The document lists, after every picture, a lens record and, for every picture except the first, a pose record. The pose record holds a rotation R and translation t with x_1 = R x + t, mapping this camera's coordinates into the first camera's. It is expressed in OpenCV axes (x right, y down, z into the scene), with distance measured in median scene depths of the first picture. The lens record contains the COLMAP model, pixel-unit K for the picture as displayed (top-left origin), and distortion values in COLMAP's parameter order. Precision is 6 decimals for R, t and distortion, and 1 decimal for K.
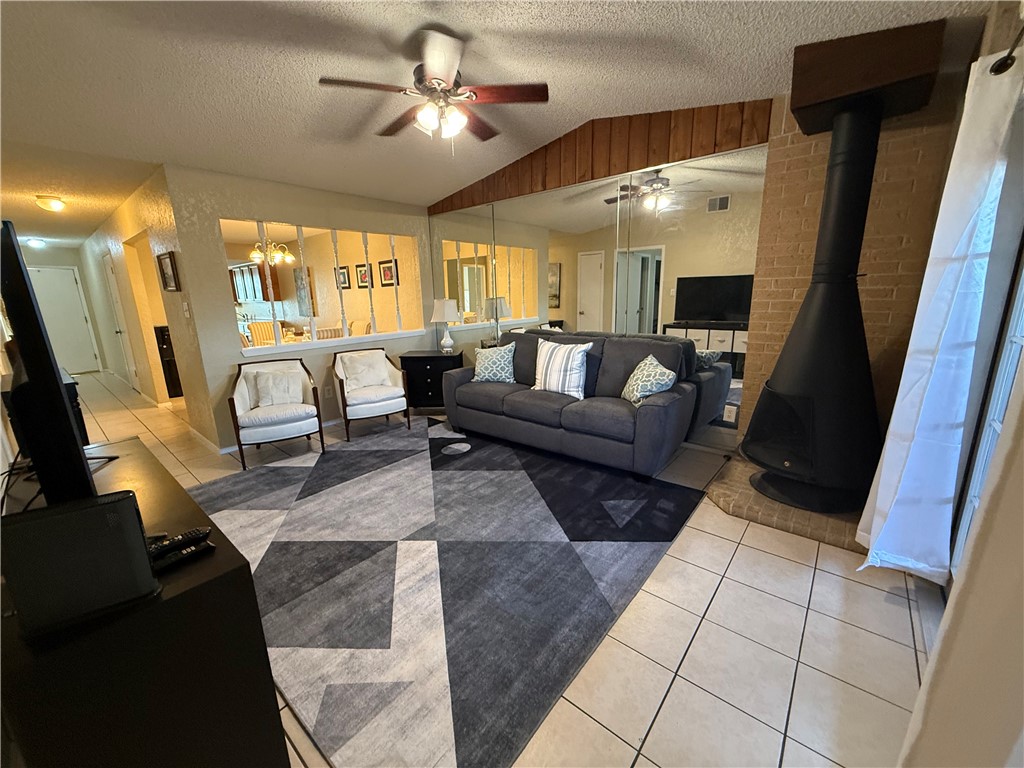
lens RADIAL K [[407.9, 0, 505.7], [0, 407.9, 387.4], [0, 0, 1]] dist [0.003470, 0.000673]
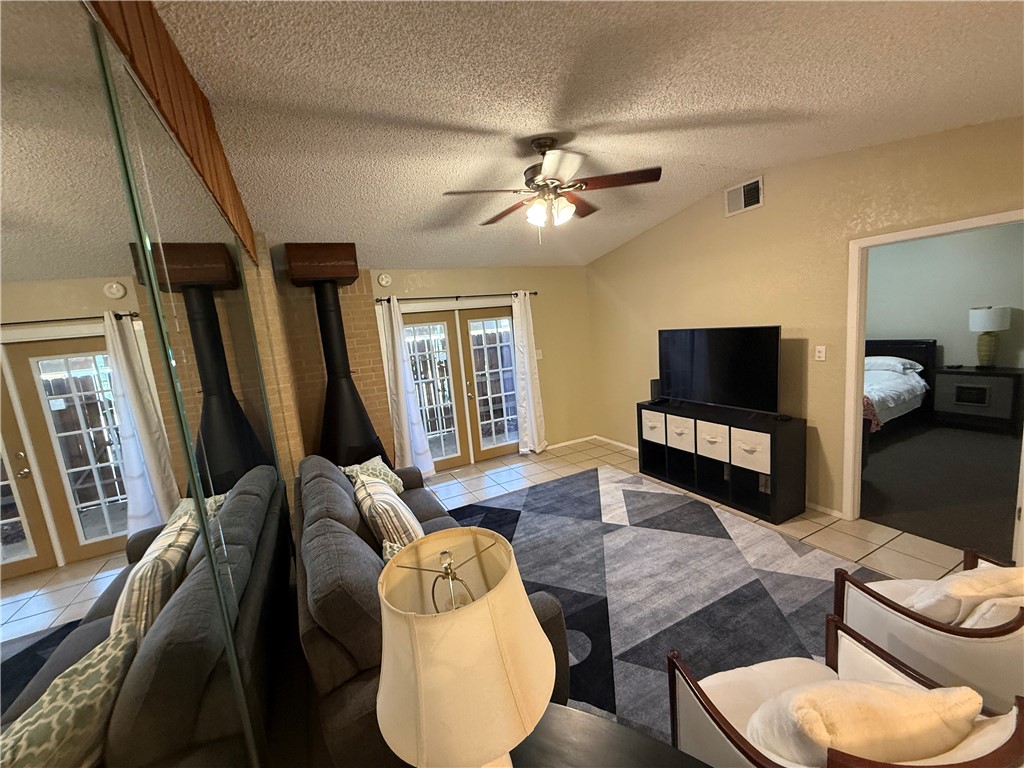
lens RADIAL K [[407.9, 0, 509.9], [0, 407.9, 380.9], [0, 0, 1]] dist [0.003470, 0.000673]
pose [[-0.917338, 0.056988, 0.394010, -0.358312], [0.201918, 0.919559, 0.337106, -0.502082], [-0.343104, 0.388798, -0.855053, 1.642238]]
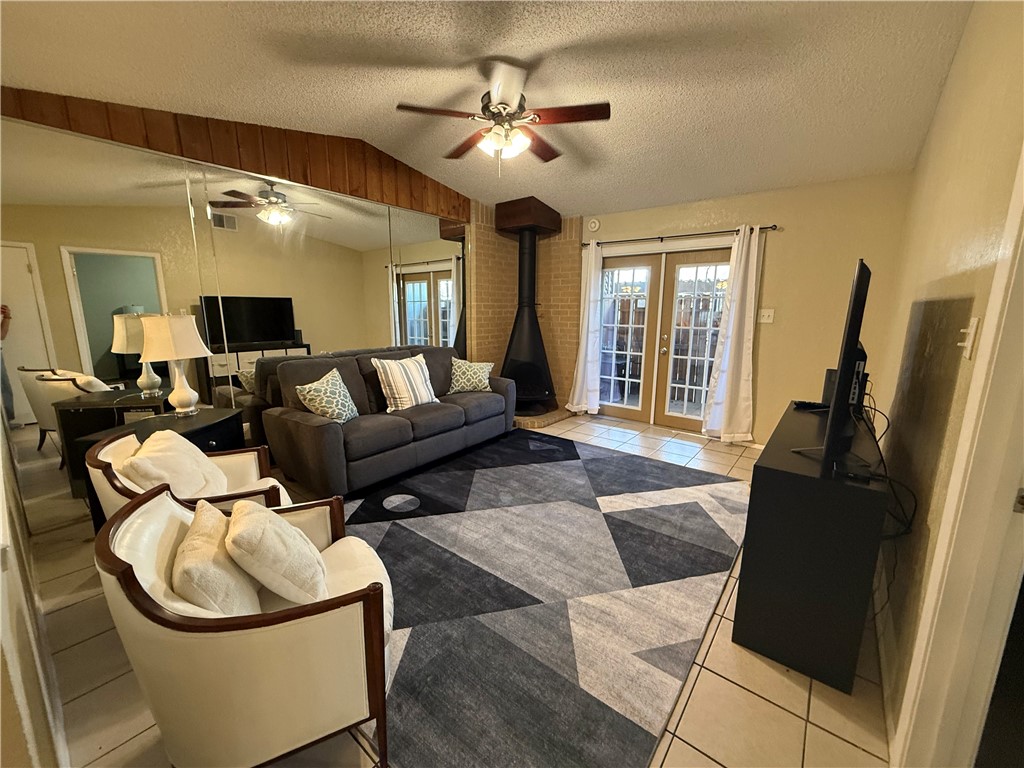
lens RADIAL K [[407.9, 0, 516.0], [0, 407.9, 387.7], [0, 0, 1]] dist [0.003470, 0.000673]
pose [[-0.045557, -0.160654, 0.985959, -1.021410], [0.224830, 0.960013, 0.166815, -0.167292], [-0.973333, 0.229272, -0.007615, 0.881451]]
